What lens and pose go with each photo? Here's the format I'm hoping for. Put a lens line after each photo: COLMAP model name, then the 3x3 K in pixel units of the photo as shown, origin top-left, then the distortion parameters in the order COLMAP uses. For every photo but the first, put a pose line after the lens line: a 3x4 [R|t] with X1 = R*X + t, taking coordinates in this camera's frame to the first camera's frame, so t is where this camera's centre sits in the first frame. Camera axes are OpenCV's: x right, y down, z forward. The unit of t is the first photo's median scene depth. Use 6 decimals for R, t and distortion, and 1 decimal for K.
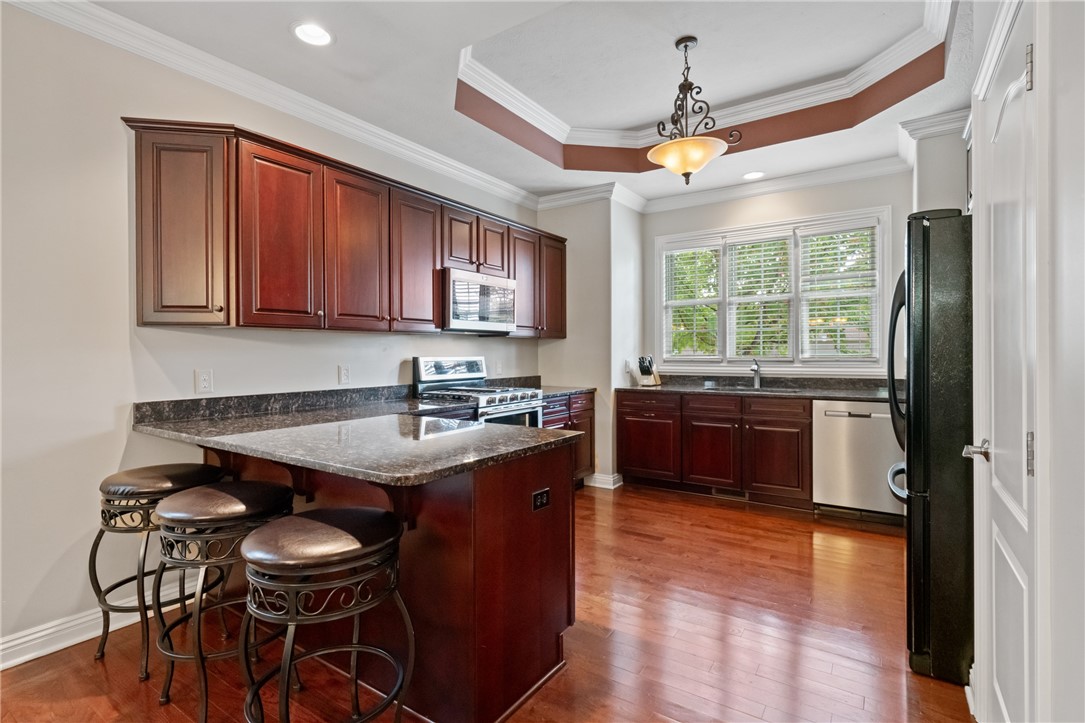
lens RADIAL K [[520.1, 0, 537.8], [0, 520.1, 356.3], [0, 0, 1]] dist [-0.001761, 0.000098]
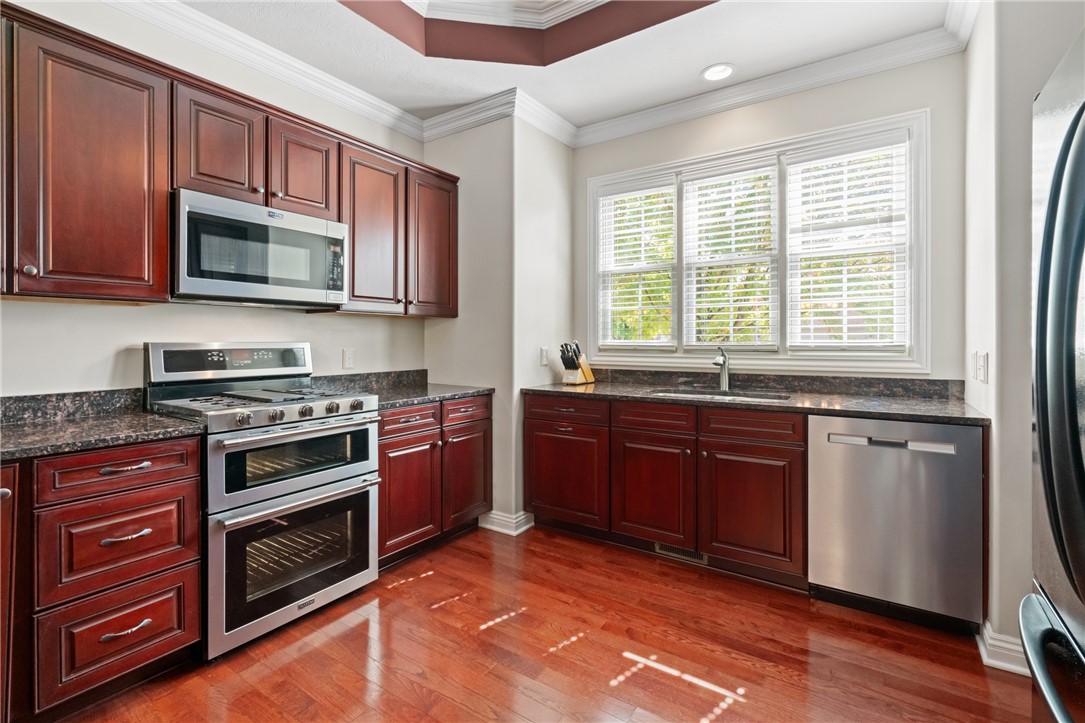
lens RADIAL K [[495.1, 0, 539.7], [0, 495.1, 339.1], [0, 0, 1]] dist [-0.000565, 0.000273]
pose [[0.999994, 0.003158, 0.001240, 0.180029], [-0.003147, 0.999961, -0.008306, 0.000649], [-0.001266, 0.008302, 0.999965, 0.353687]]
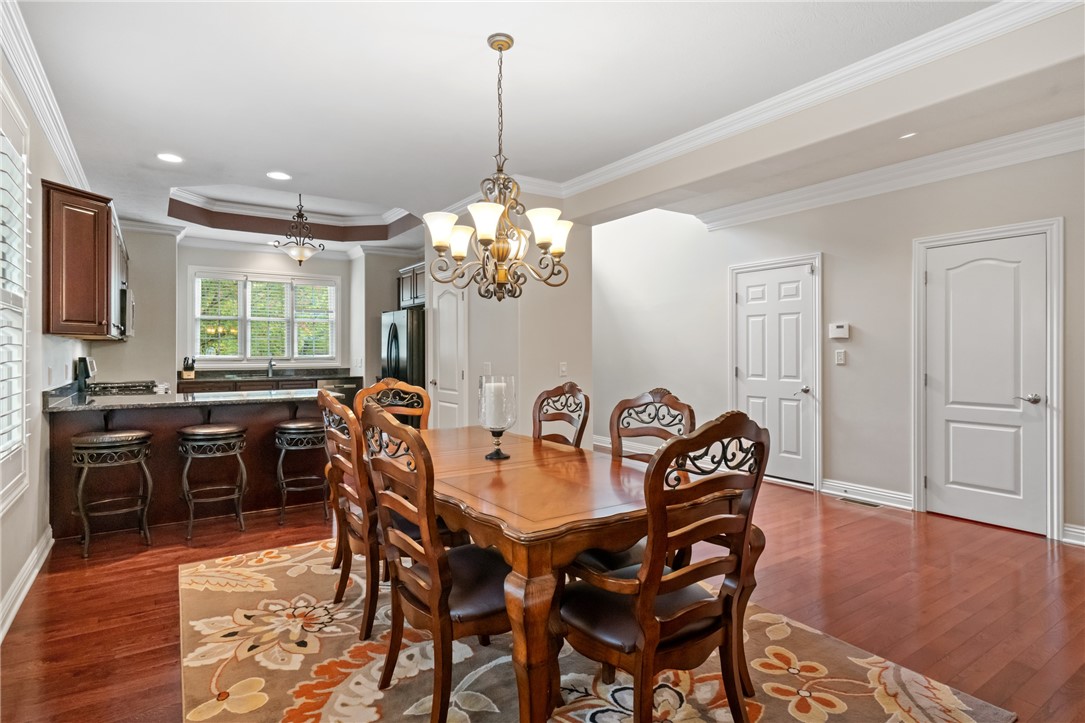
lens RADIAL K [[567.3, 0, 538.2], [0, 567.3, 356.5], [0, 0, 1]] dist [-0.002999, 0.000089]
pose [[0.365389, -0.002119, 0.930852, -0.886186], [0.005384, 0.999985, 0.000162, 0.004510], [-0.930839, 0.004952, 0.365395, -0.383243]]
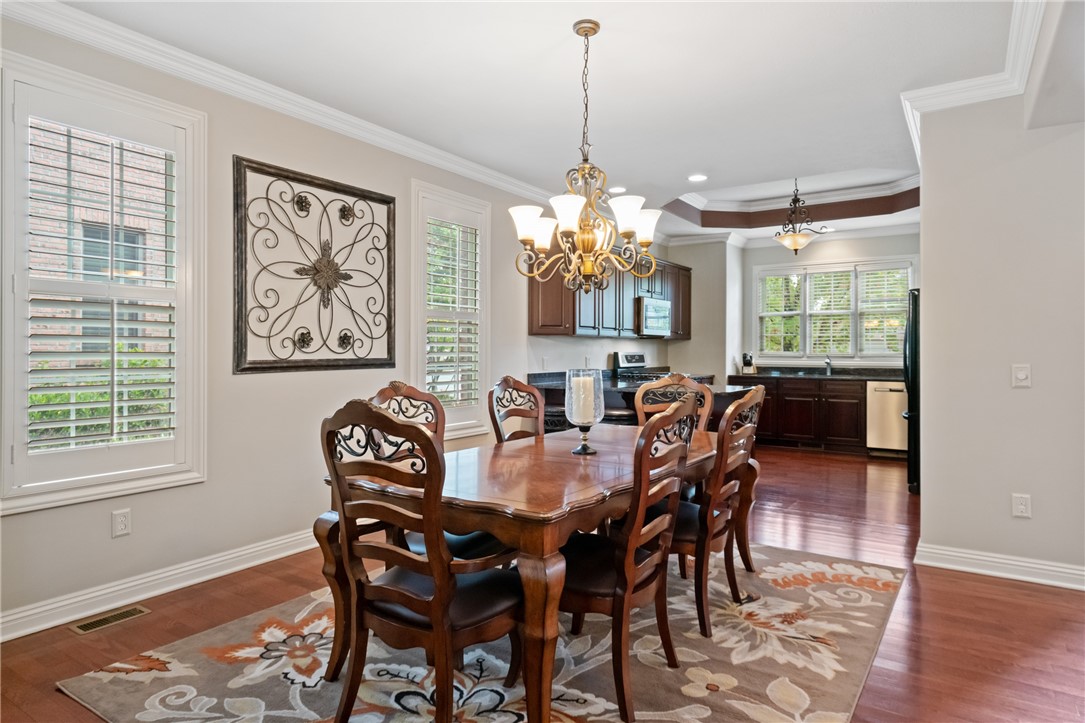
lens RADIAL K [[642.8, 0, 540.2], [0, 642.8, 353.2], [0, 0, 1]] dist [0.016643, -0.000308]
pose [[0.999911, 0.007237, 0.011204, -0.402791], [-0.007215, 0.999972, -0.002023, 0.009125], [-0.011218, 0.001942, 0.999935, -0.789015]]
